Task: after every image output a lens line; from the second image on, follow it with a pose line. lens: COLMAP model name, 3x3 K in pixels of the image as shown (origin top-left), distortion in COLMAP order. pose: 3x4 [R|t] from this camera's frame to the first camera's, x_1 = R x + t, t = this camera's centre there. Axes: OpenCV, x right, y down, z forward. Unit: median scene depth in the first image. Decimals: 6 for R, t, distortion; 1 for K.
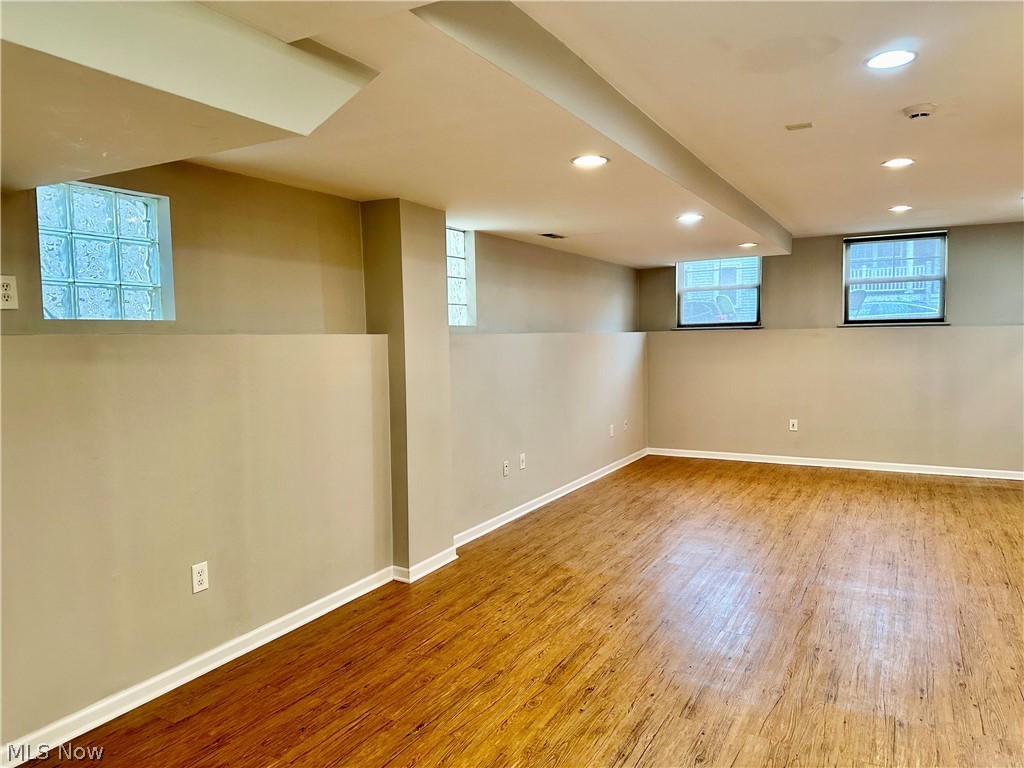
lens RADIAL K [[713.3, 0, 513.6], [0, 713.3, 382.0], [0, 0, 1]] dist [0.046786, -0.043049]
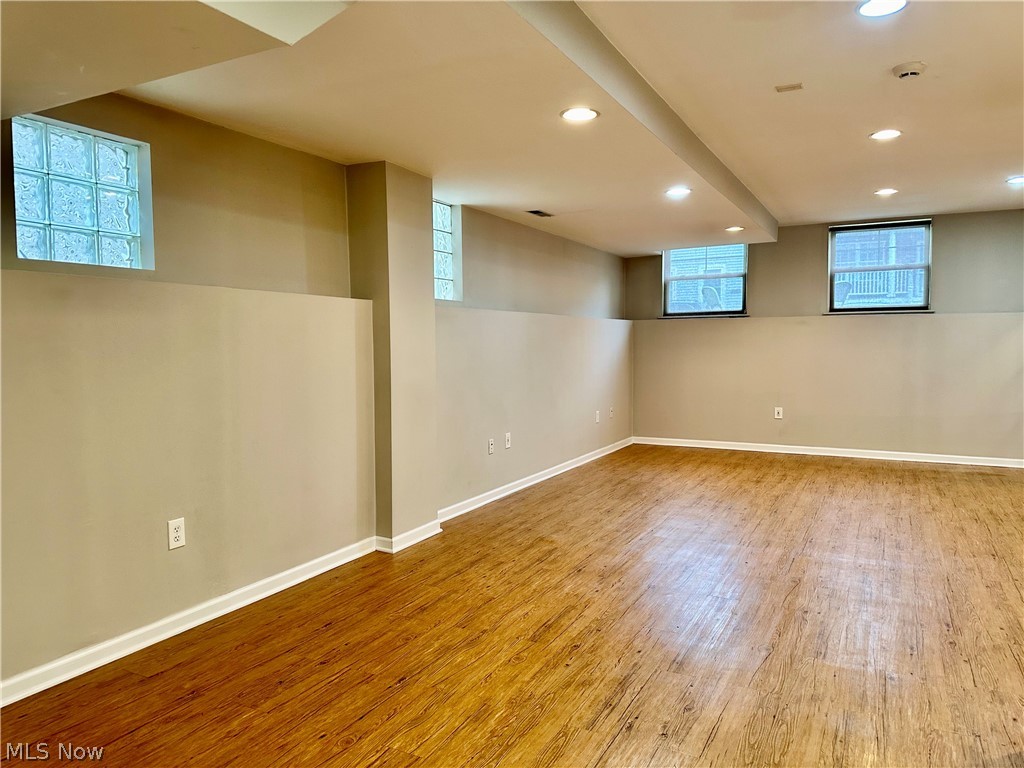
lens RADIAL K [[713.3, 0, 510.6], [0, 713.3, 379.3], [0, 0, 1]] dist [0.046786, -0.043049]
pose [[0.999820, 0.008230, 0.017116, -0.001835], [-0.008014, 0.999888, -0.012600, 0.052764], [-0.017218, 0.012460, 0.999774, 0.012451]]
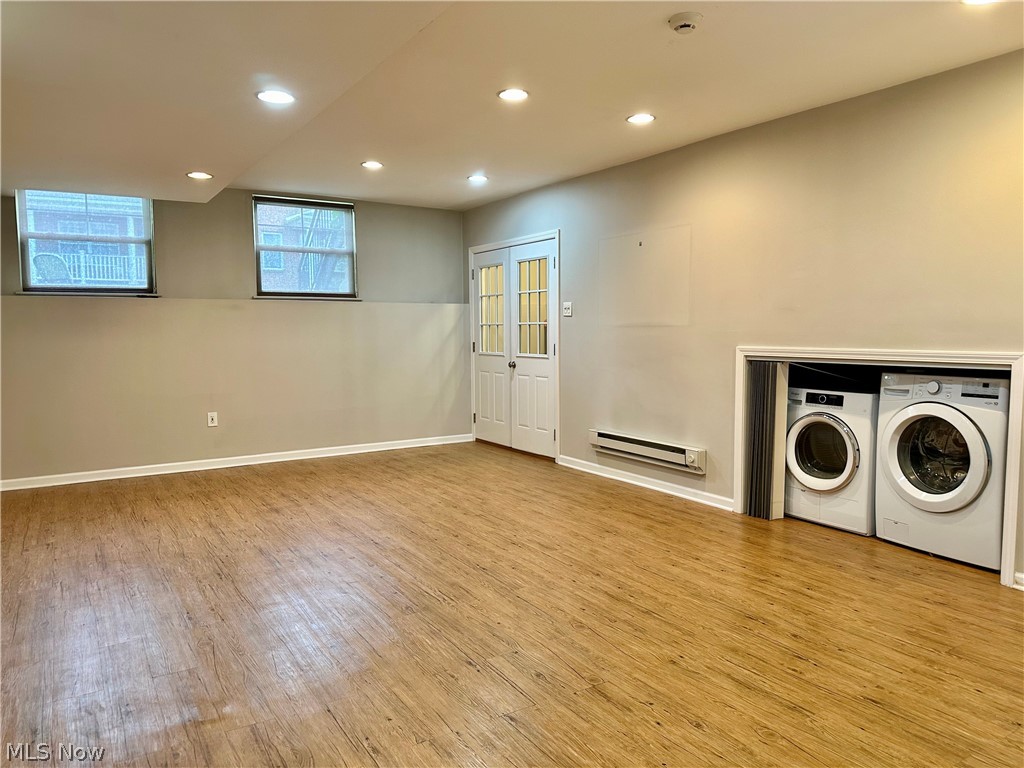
lens RADIAL K [[713.3, 0, 507.8], [0, 713.3, 384.7], [0, 0, 1]] dist [0.046786, -0.043049]
pose [[0.494183, -0.059040, 0.867351, -0.261255], [0.056722, 0.997755, 0.035599, 0.021410], [-0.867505, 0.031606, 0.496423, 0.581640]]
